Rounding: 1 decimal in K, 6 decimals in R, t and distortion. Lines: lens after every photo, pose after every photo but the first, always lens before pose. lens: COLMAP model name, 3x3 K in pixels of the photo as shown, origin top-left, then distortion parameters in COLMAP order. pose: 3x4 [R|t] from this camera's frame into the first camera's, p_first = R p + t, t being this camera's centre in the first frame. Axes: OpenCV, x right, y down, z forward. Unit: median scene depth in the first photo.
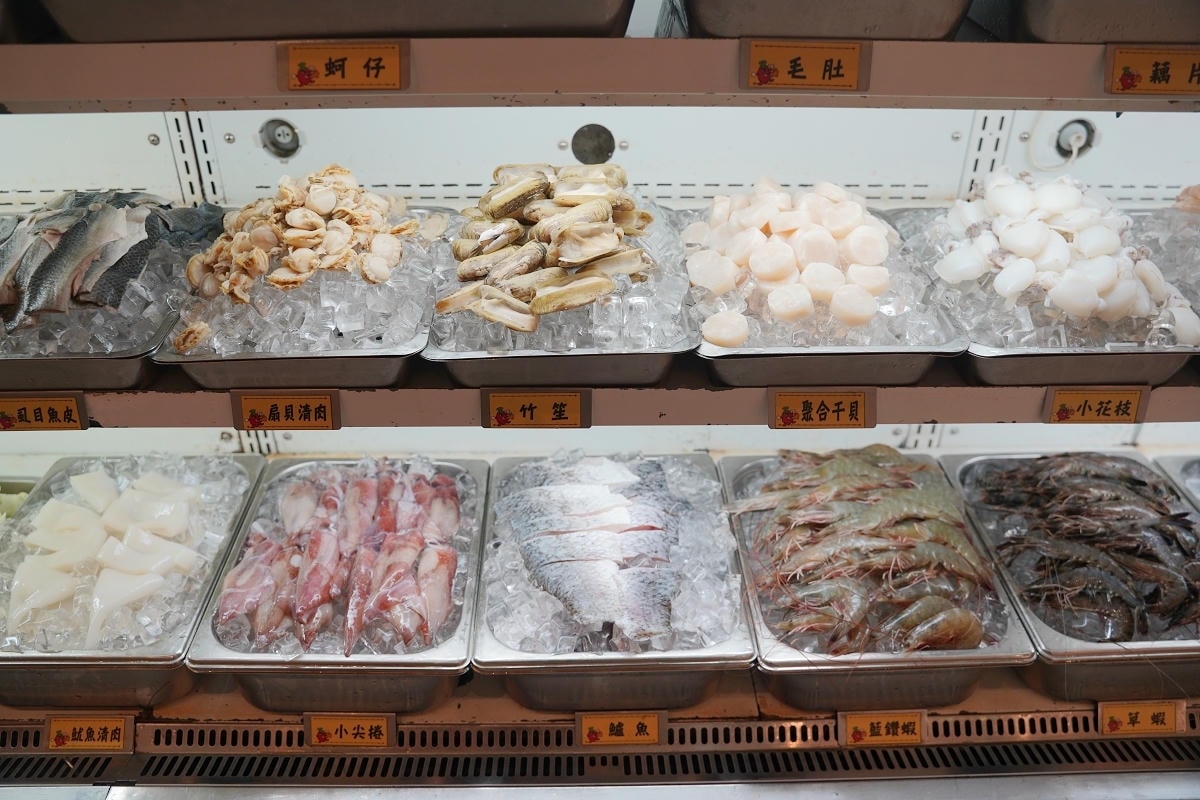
lens RADIAL K [[902.4, 0, 598.6], [0, 902.4, 421.2], [0, 0, 1]] dist [-0.047257, 0.003651]
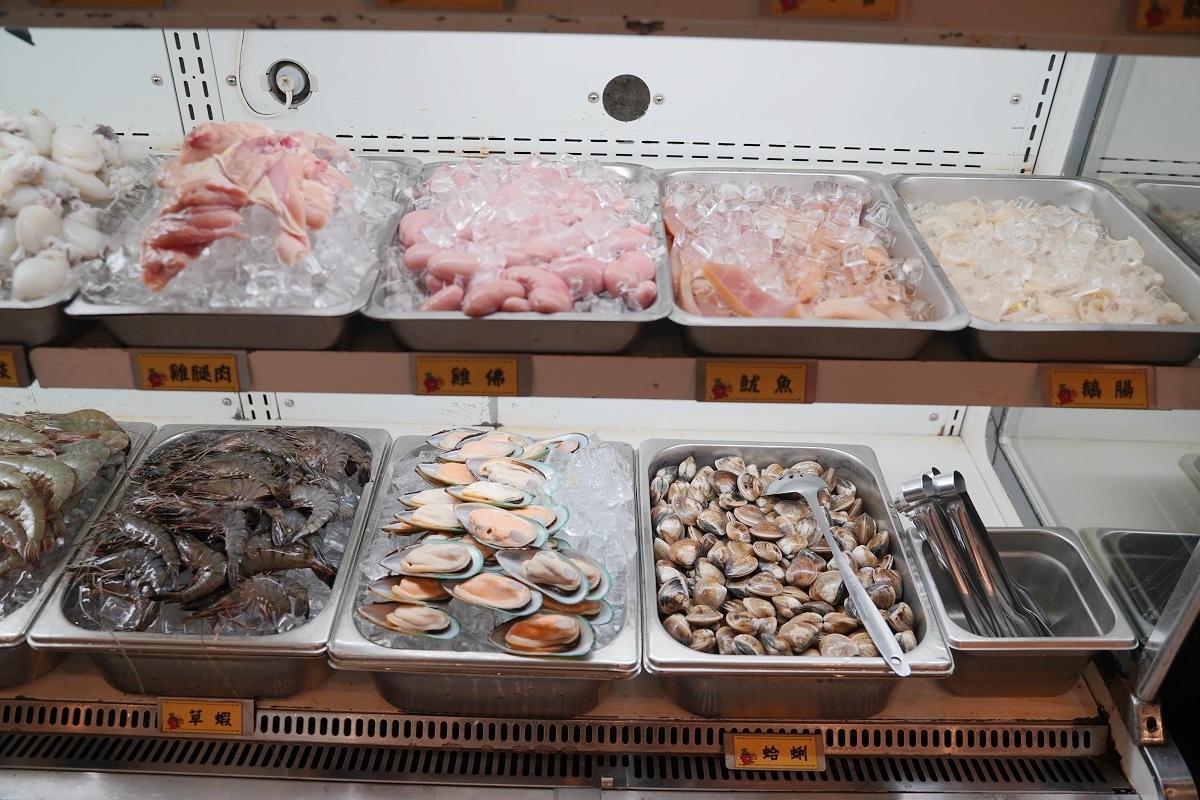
lens RADIAL K [[971.4, 0, 600.0], [0, 971.4, 400.0], [0, 0, 1]] dist [-0.062609, 0.007472]
pose [[0.999346, 0.028452, -0.022301, 0.730696], [-0.028368, 0.999589, 0.004080, -0.004137], [0.022408, -0.003445, 0.999743, 0.017780]]
